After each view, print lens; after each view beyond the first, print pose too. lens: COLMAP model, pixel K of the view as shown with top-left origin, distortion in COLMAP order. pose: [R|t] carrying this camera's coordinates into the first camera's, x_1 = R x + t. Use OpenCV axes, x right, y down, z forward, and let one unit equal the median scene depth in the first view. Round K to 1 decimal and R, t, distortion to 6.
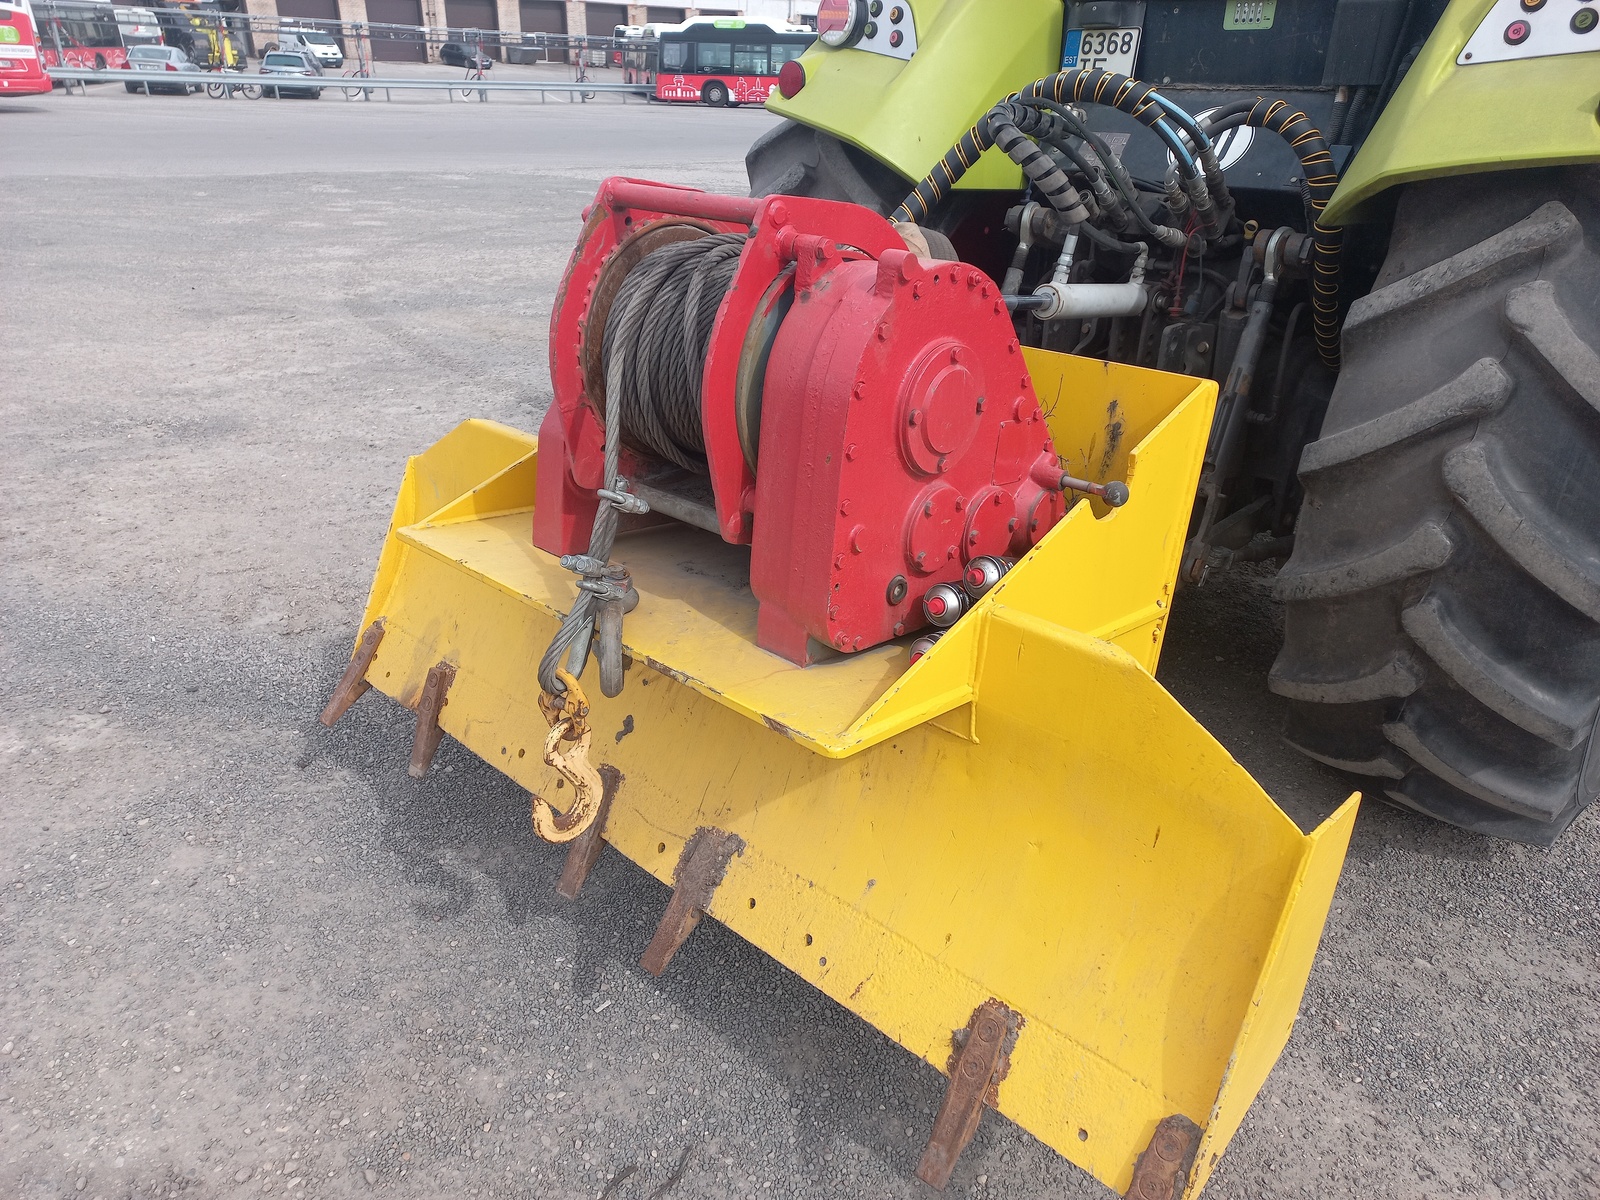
lens RADIAL K [[1154.7, 0, 799.6], [0, 1154.7, 611.3], [0, 0, 1]] dist [0.051518, -0.013870]
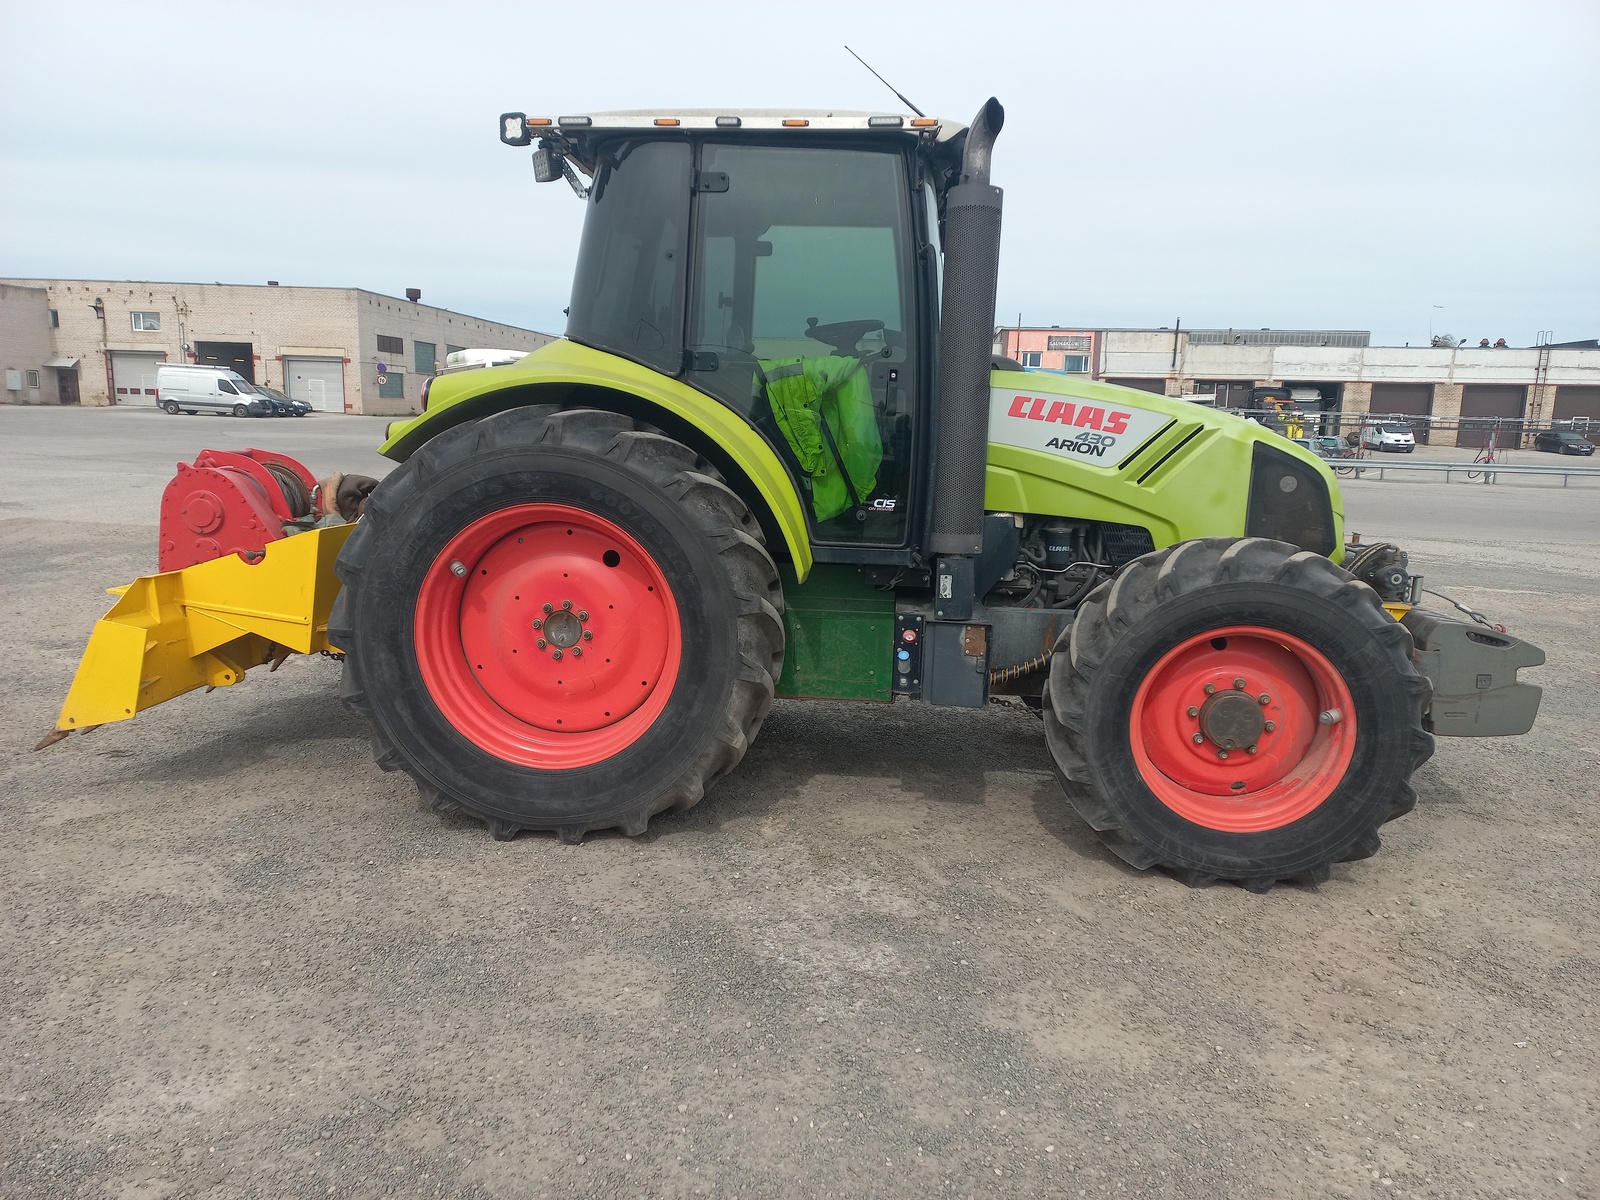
lens RADIAL K [[1154.7, 0, 794.8], [0, 1154.7, 605.8], [0, 0, 1]] dist [0.051518, -0.013870]
pose [[0.617938, 0.125330, -0.776173, 2.418559], [-0.351649, 0.927023, -0.130271, -0.061362], [0.703204, 0.353440, 0.616916, 0.173690]]
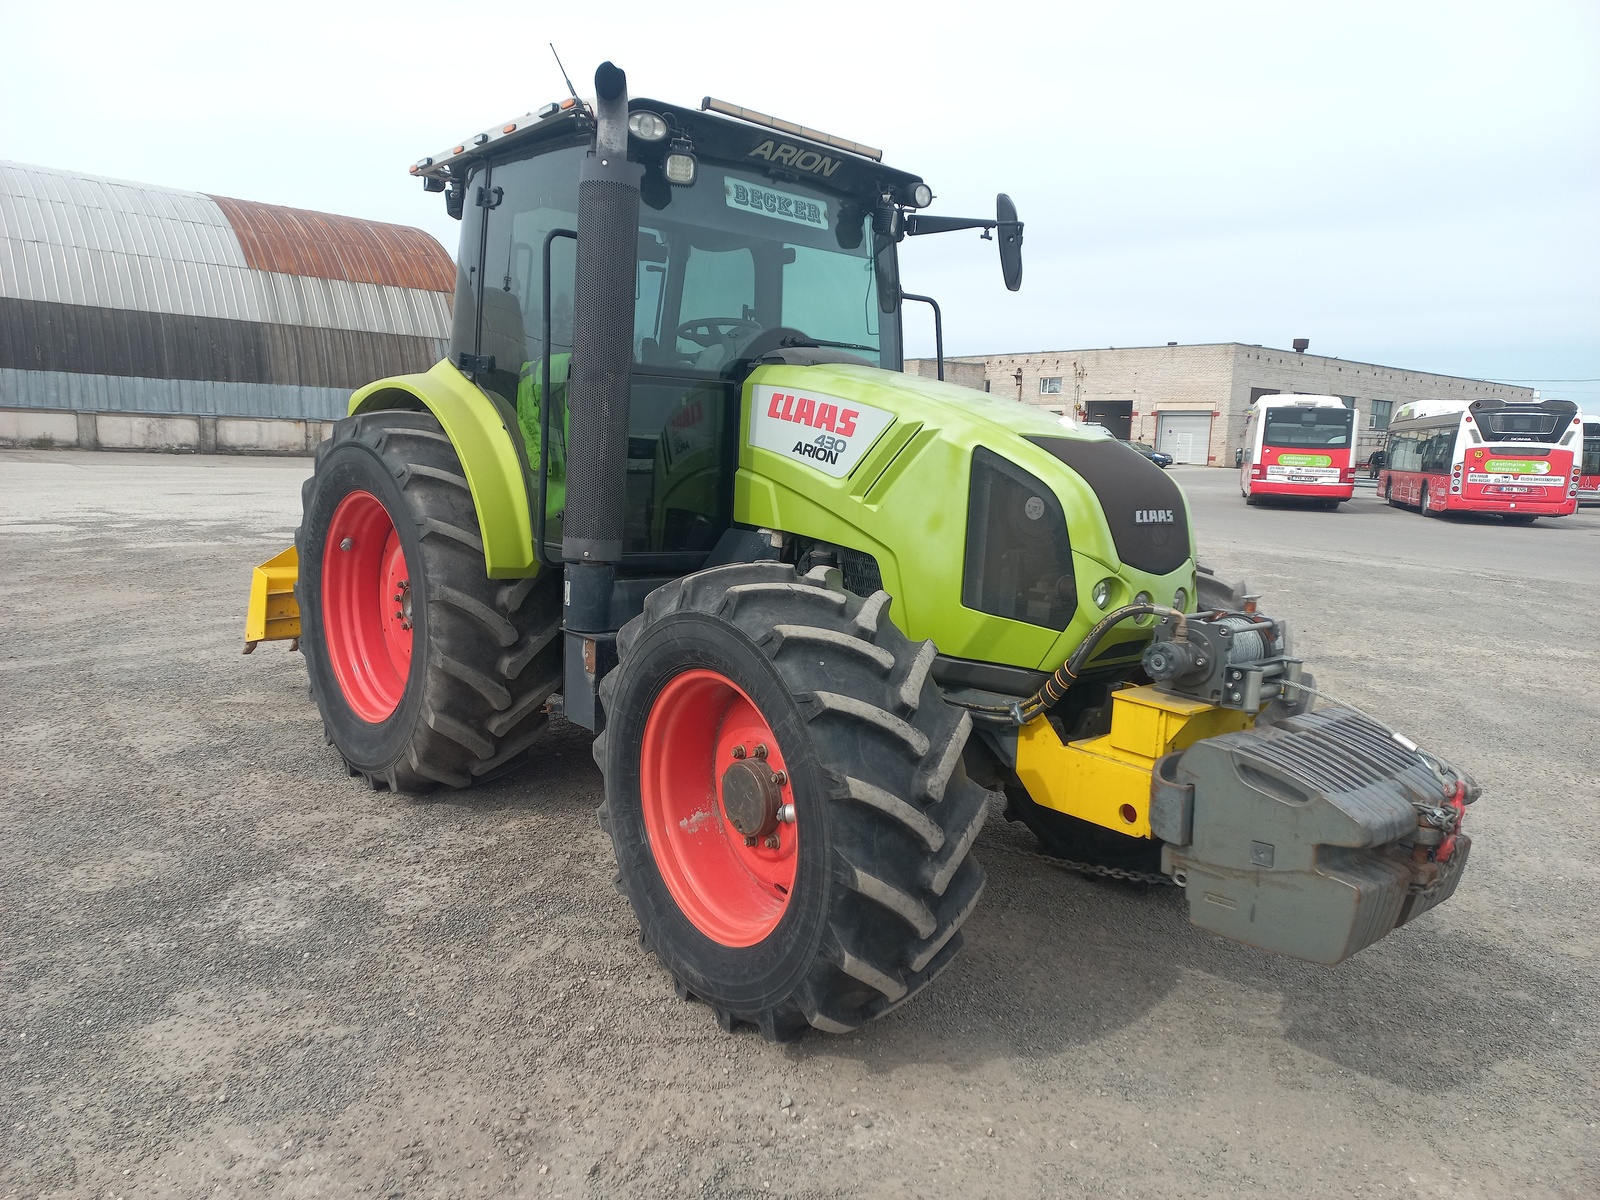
lens RADIAL K [[1154.7, 0, 799.2], [0, 1154.7, 604.2], [0, 0, 1]] dist [0.051518, -0.013870]
pose [[-0.108556, 0.115166, -0.987397, 2.783330], [-0.461536, 0.873886, 0.152669, -0.803900], [0.880455, 0.472292, -0.041712, 1.813826]]
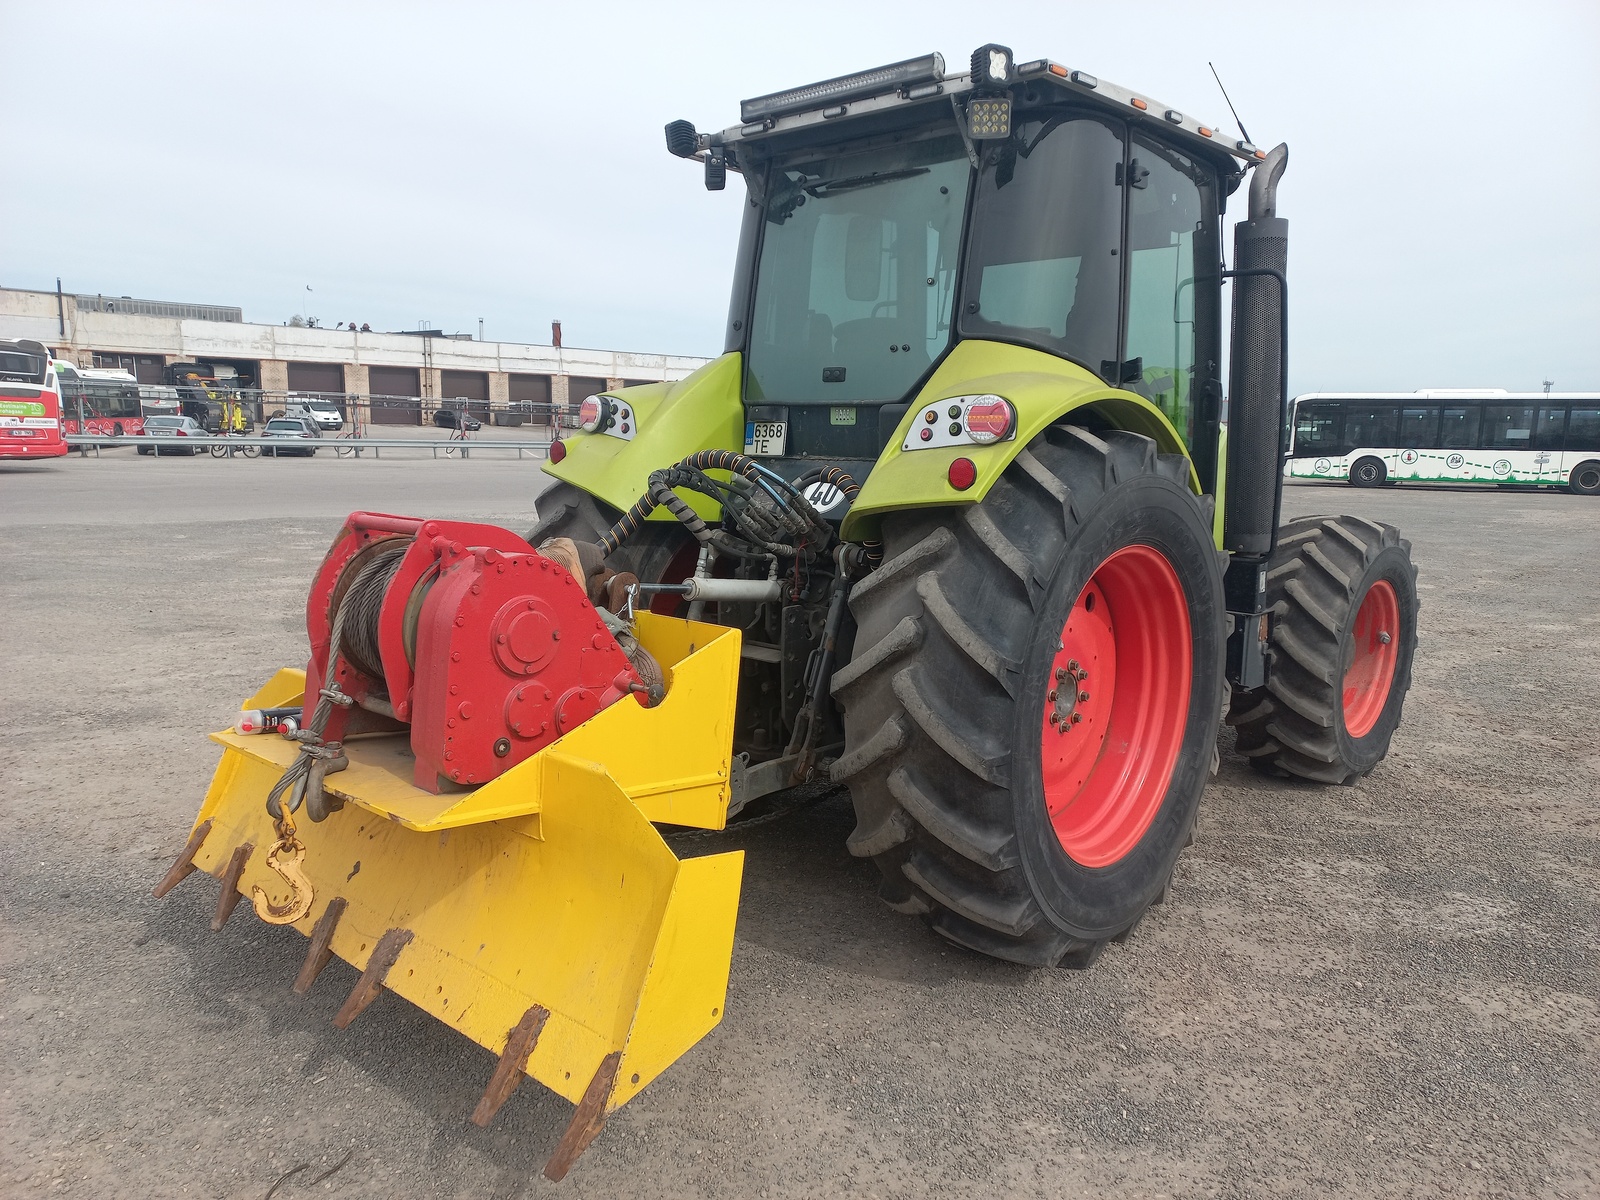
lens RADIAL K [[1154.7, 0, 804.9], [0, 1154.7, 601.7], [0, 0, 1]] dist [0.051518, -0.013870]
pose [[0.999555, -0.007854, 0.028792, 0.325749], [0.015640, 0.959510, -0.281240, 0.174682], [-0.025417, 0.281565, 0.959206, -0.440051]]
